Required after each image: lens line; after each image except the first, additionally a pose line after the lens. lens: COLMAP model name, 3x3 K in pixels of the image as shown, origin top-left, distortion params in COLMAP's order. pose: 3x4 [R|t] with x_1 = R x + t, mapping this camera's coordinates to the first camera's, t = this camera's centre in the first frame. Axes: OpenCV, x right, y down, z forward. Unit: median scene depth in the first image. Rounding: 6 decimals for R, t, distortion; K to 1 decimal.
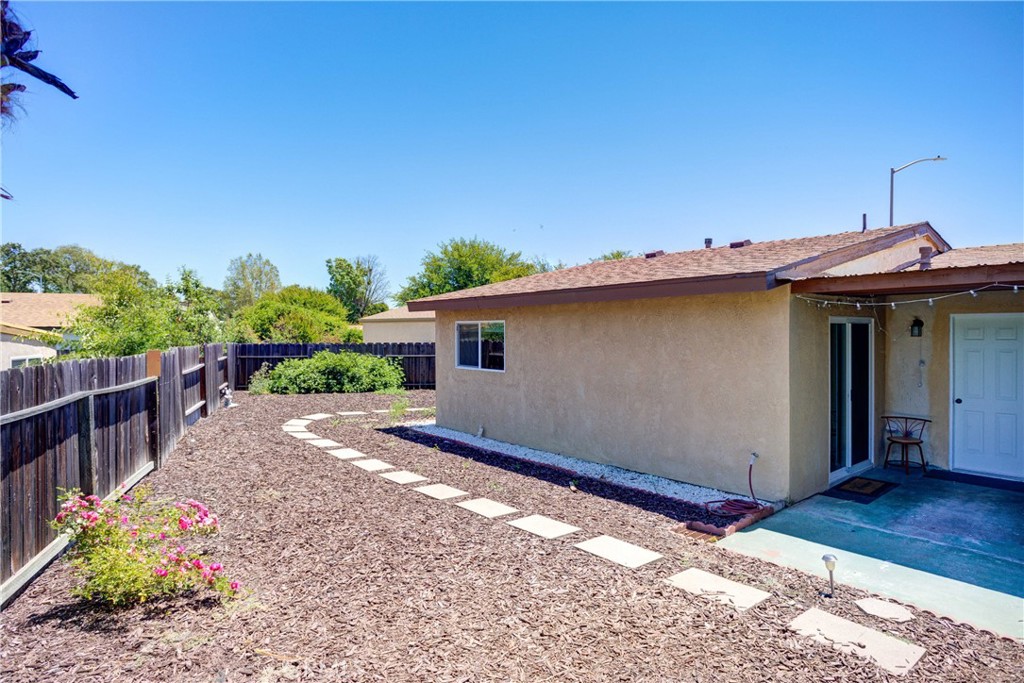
lens RADIAL K [[578.5, 0, 509.7], [0, 578.5, 342.9], [0, 0, 1]] dist [0.004553, 0.000349]
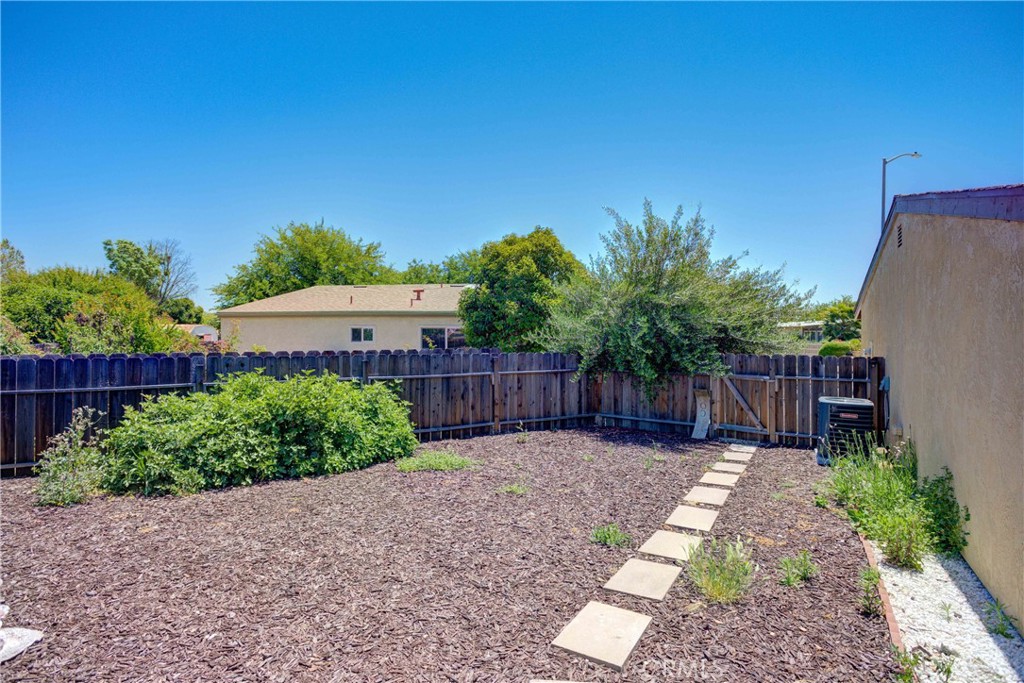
lens RADIAL K [[535.4, 0, 513.2], [0, 535.4, 331.5], [0, 0, 1]] dist [-0.000321, 0.001830]
pose [[0.930108, 0.002663, 0.367276, -0.285681], [0.006968, 0.999666, -0.024893, -0.005441], [-0.367220, 0.025713, 0.929779, 0.558301]]
